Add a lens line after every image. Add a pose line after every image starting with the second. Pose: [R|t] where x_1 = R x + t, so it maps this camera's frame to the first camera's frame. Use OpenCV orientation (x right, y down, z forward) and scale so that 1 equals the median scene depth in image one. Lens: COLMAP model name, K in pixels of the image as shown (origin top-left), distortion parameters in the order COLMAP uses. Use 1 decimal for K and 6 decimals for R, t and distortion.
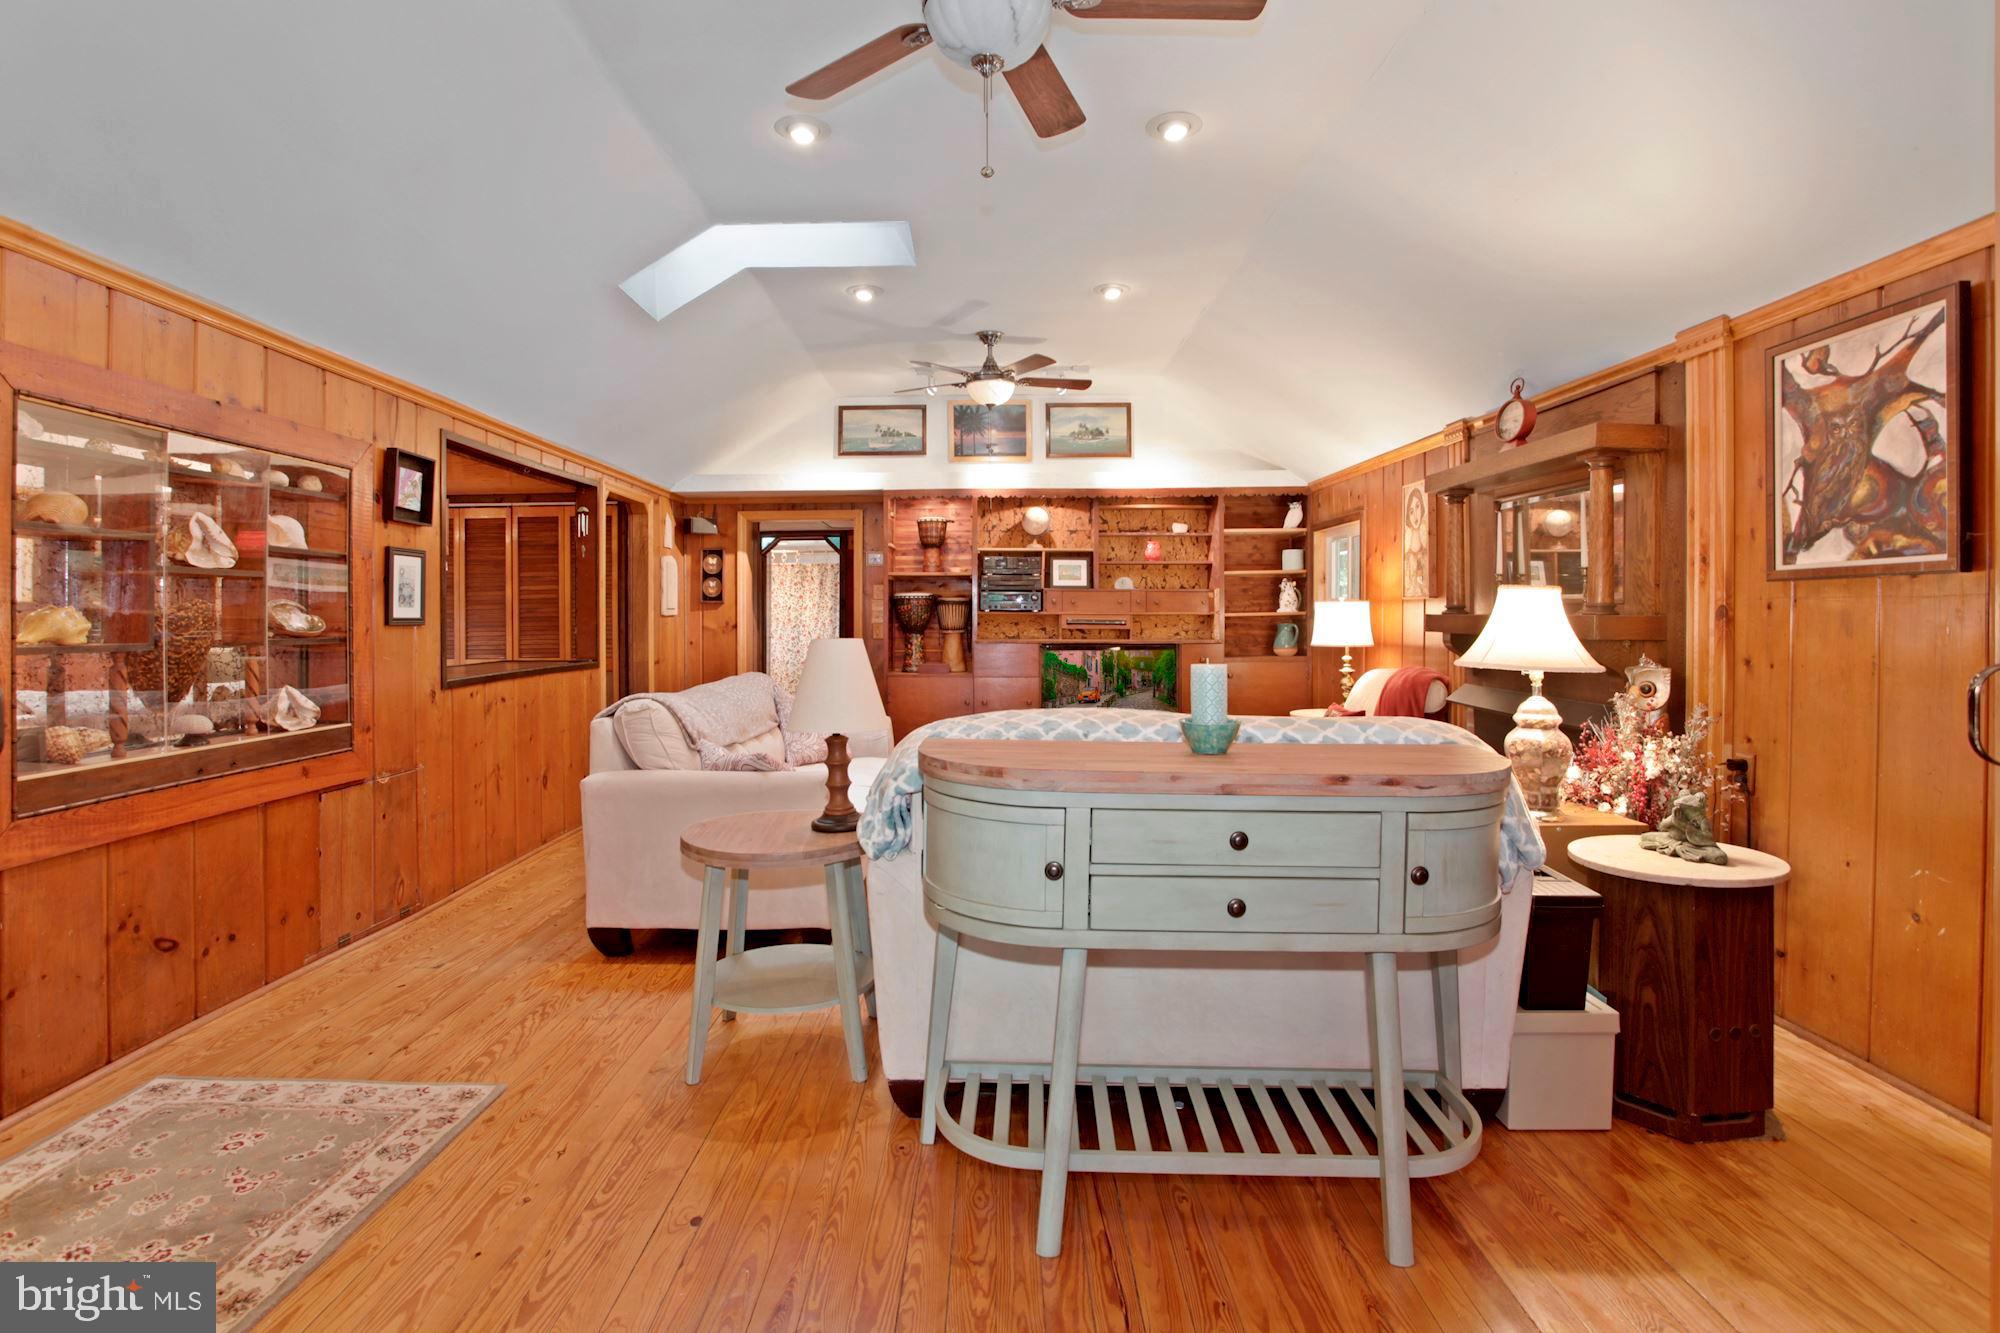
lens RADIAL K [[996.1, 0, 954.4], [0, 996.1, 621.4], [0, 0, 1]] dist [-0.054033, 0.023736]
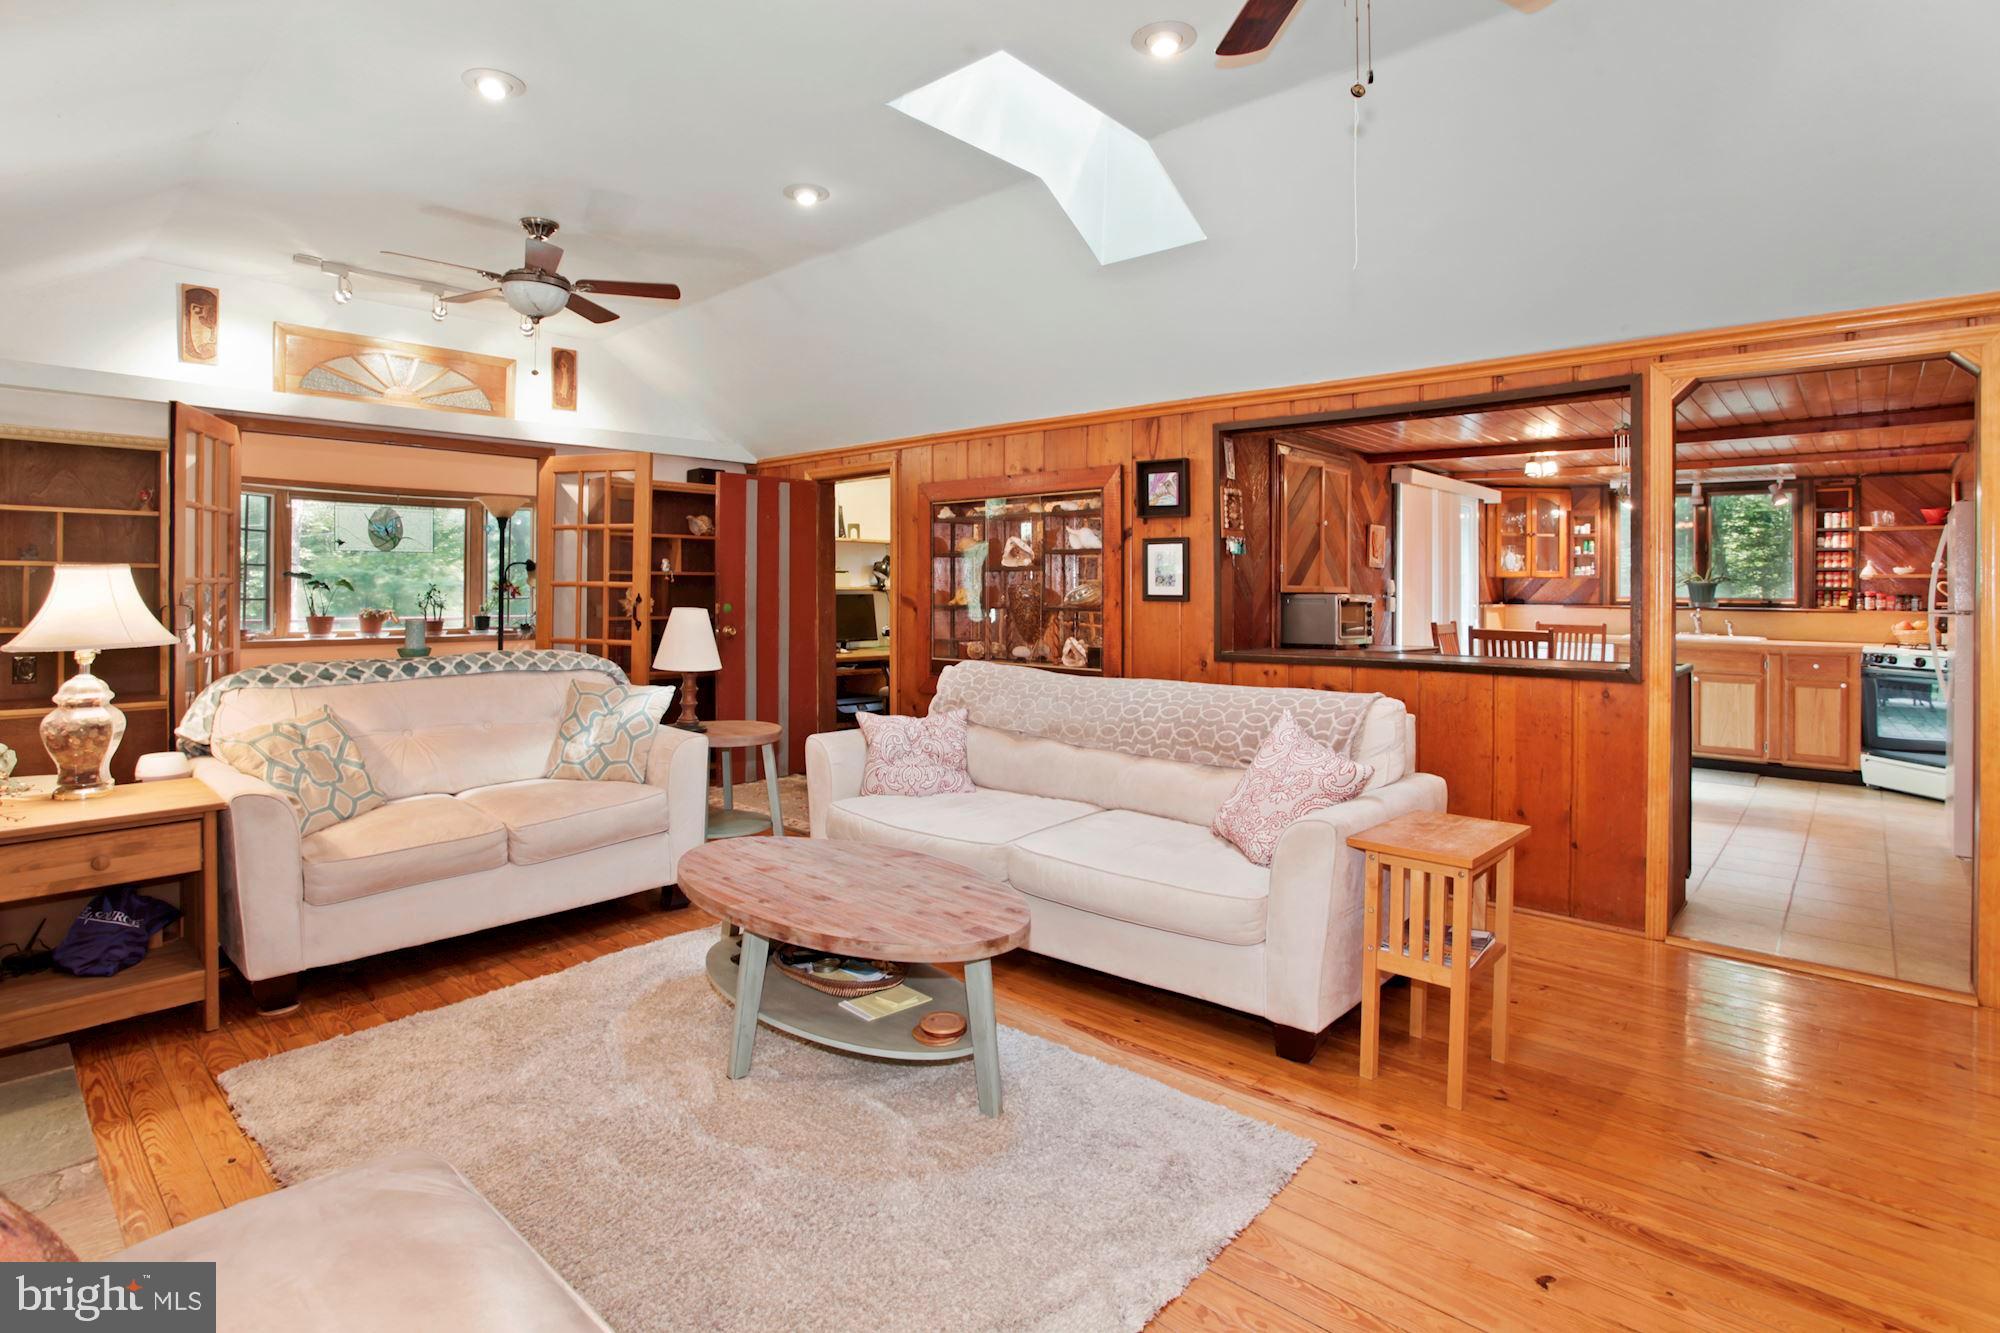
lens RADIAL K [[996.1, 0, 1005.5], [0, 996.1, 590.5], [0, 0, 1]] dist [-0.054033, 0.023736]
pose [[-0.664783, 0.000429, -0.747037, 0.498401], [-0.005986, 0.999965, 0.005900, -0.015664], [0.747013, 0.008394, -0.664757, 1.699215]]
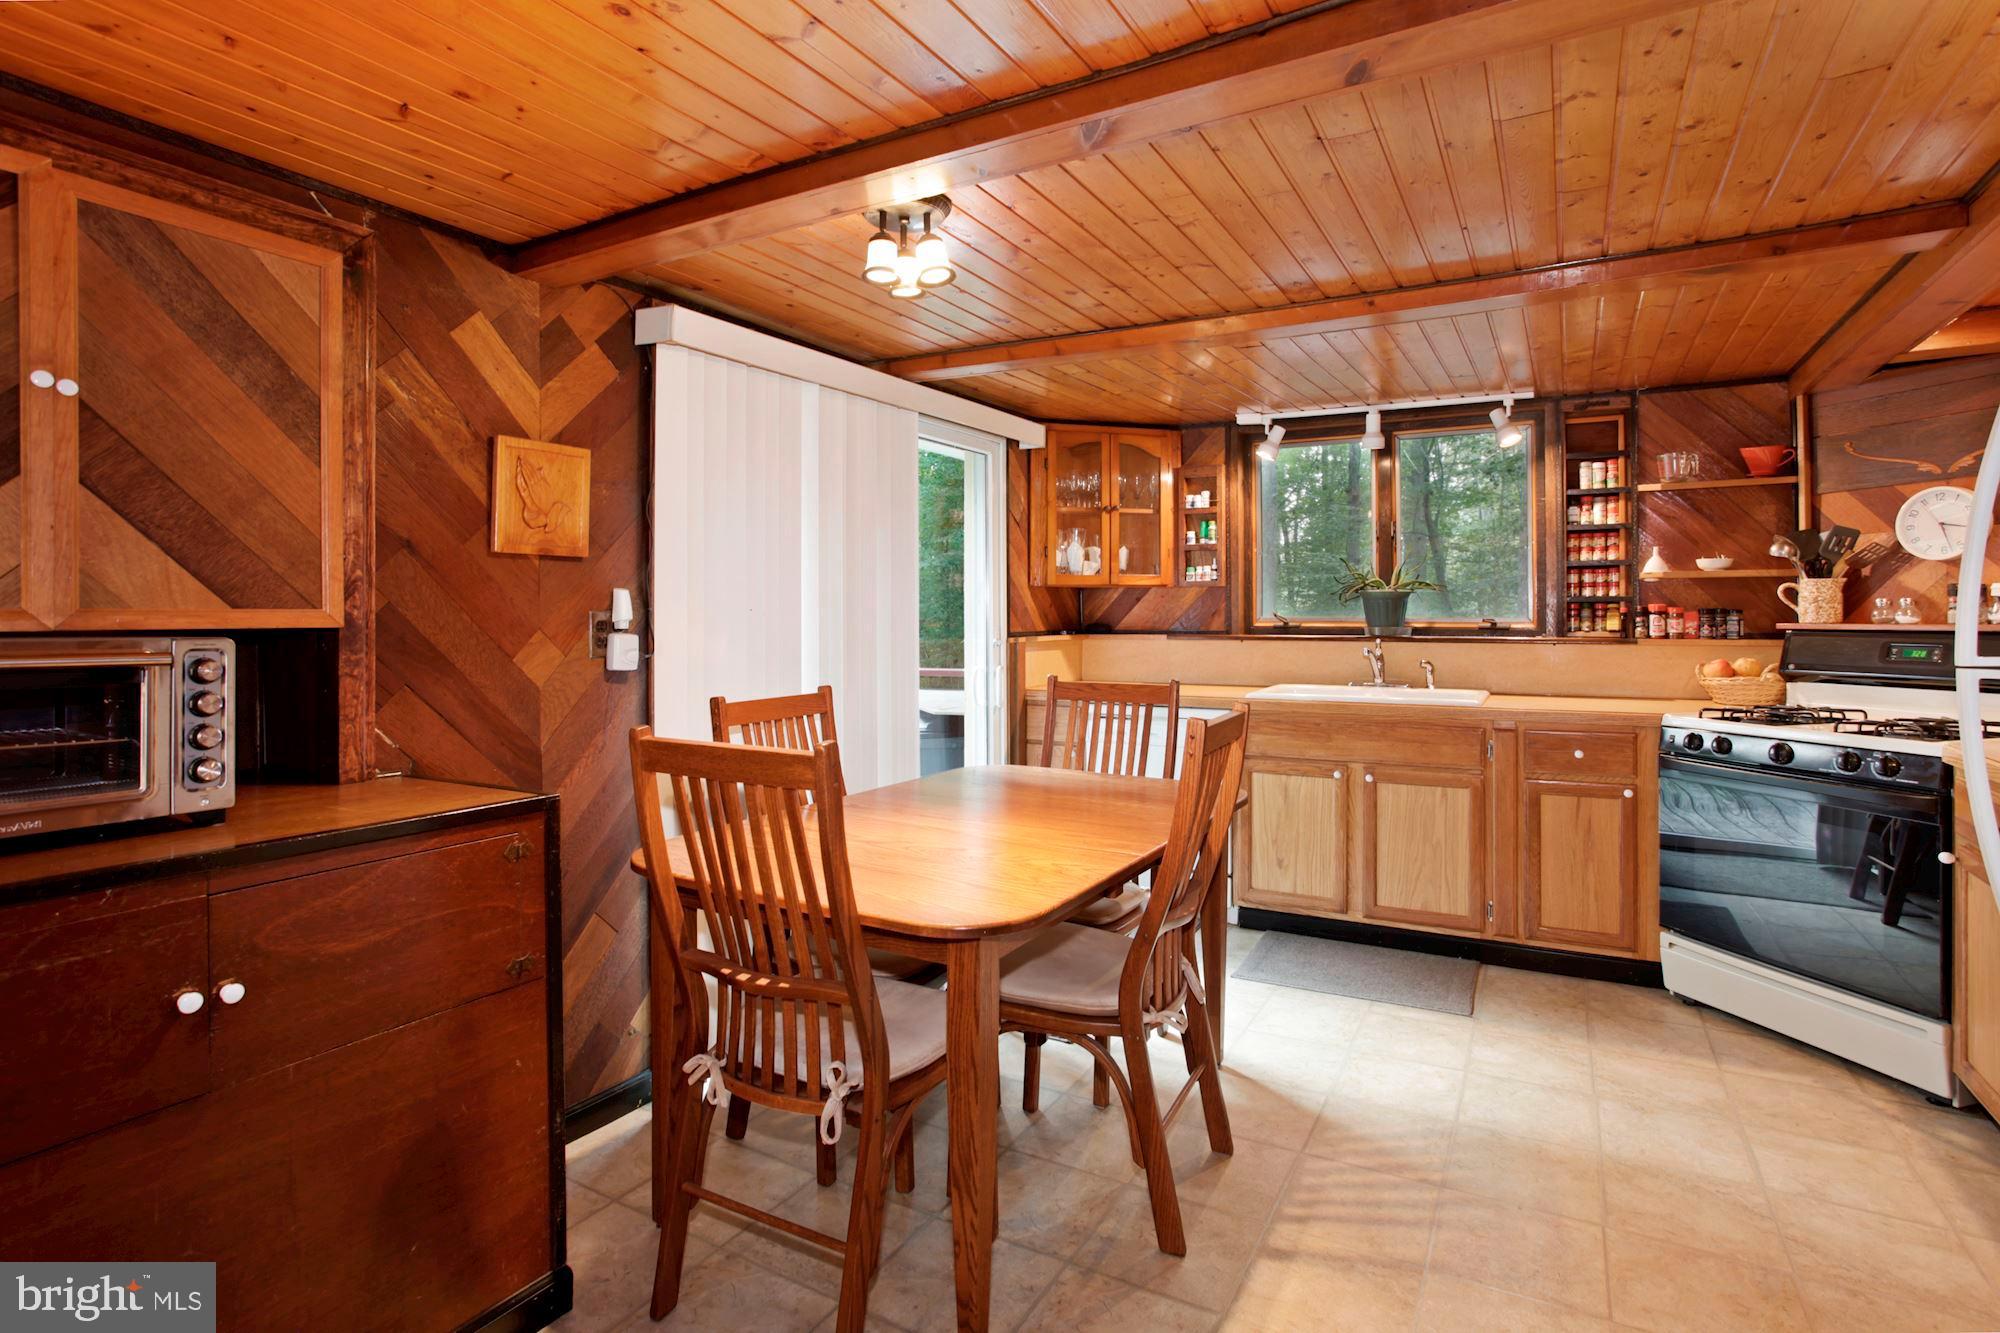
lens RADIAL K [[996.1, 0, 996.8], [0, 996.1, 610.3], [0, 0, 1]] dist [-0.054033, 0.023736]
pose [[-0.497928, 0.008785, -0.867174, -0.684840], [0.006074, 0.999959, 0.006643, -0.016701], [0.867197, -0.001960, -0.497961, 1.619522]]
